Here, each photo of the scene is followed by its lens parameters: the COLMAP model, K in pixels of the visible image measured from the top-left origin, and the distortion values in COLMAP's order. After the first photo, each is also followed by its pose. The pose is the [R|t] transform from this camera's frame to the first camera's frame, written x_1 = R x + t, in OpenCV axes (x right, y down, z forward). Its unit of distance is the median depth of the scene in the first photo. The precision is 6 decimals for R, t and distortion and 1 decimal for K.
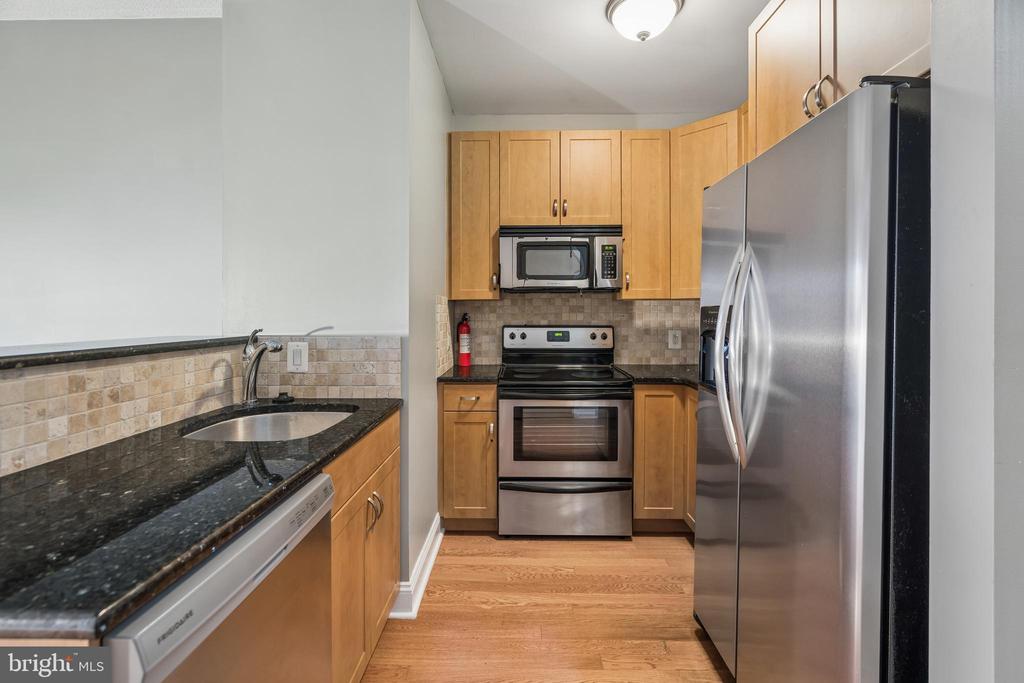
lens RADIAL K [[462.3, 0, 506.0], [0, 462.3, 314.0], [0, 0, 1]] dist [-0.006527, 0.002317]
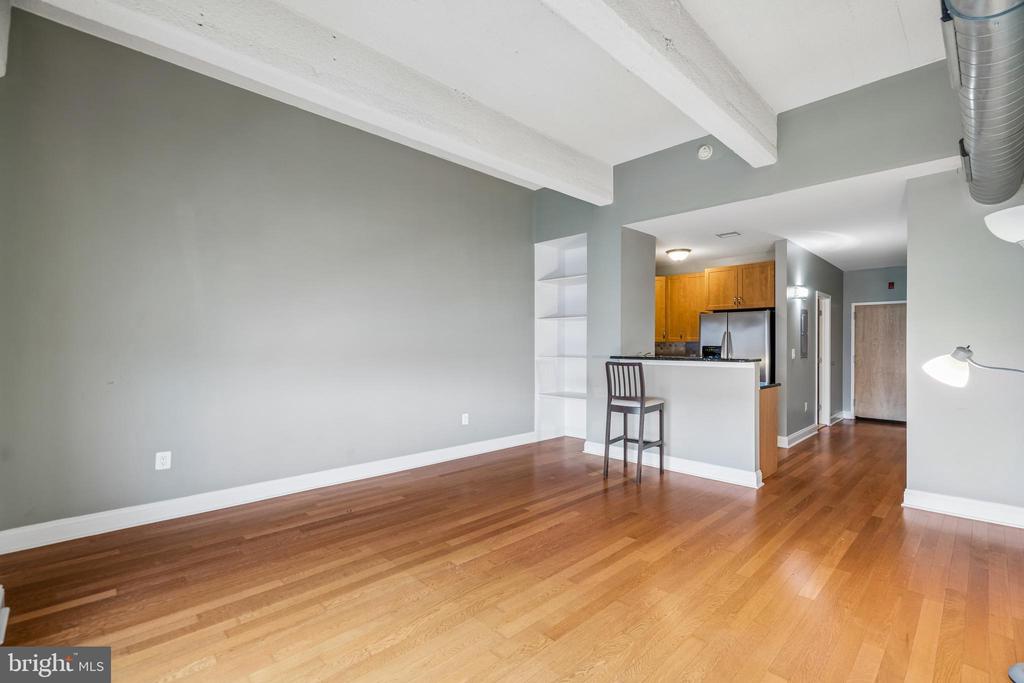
lens RADIAL K [[462.3, 0, 506.7], [0, 462.3, 343.9], [0, 0, 1]] dist [-0.006527, 0.002317]
pose [[0.693513, 0.007653, 0.720403, -2.060288], [-0.004860, 0.999971, -0.005945, -0.001088], [-0.720427, 0.000622, 0.693530, -0.259494]]
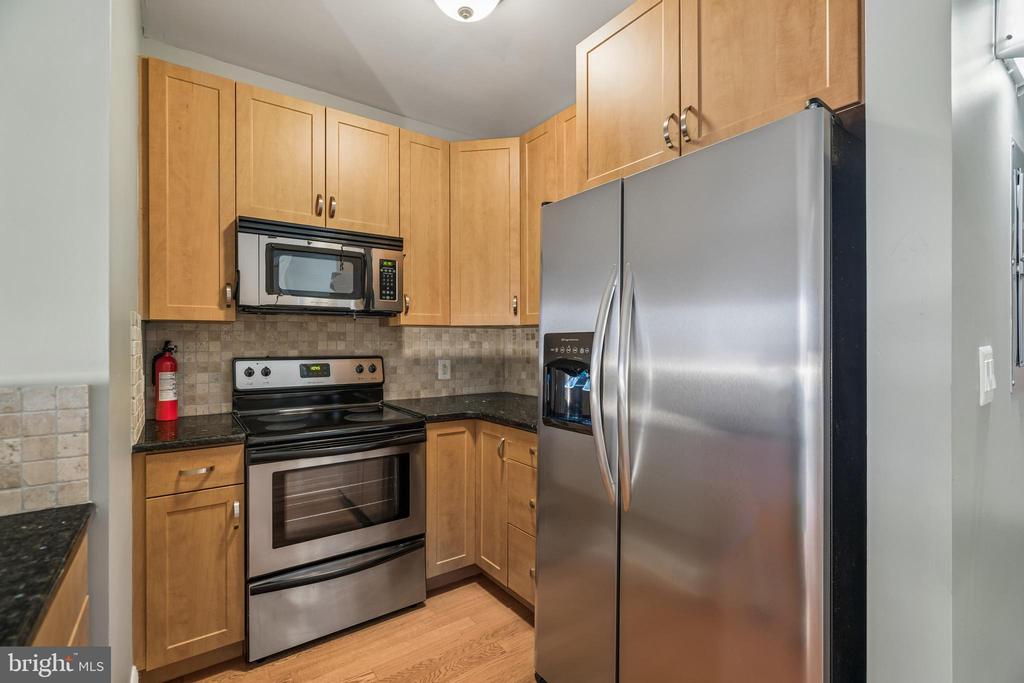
lens RADIAL K [[462.3, 0, 501.0], [0, 462.3, 343.0], [0, 0, 1]] dist [-0.006527, 0.002317]
pose [[0.799454, -0.000641, 0.600727, -0.117116], [0.000431, 1.000000, 0.000493, 0.001388], [-0.600727, -0.000135, 0.799454, 0.206924]]
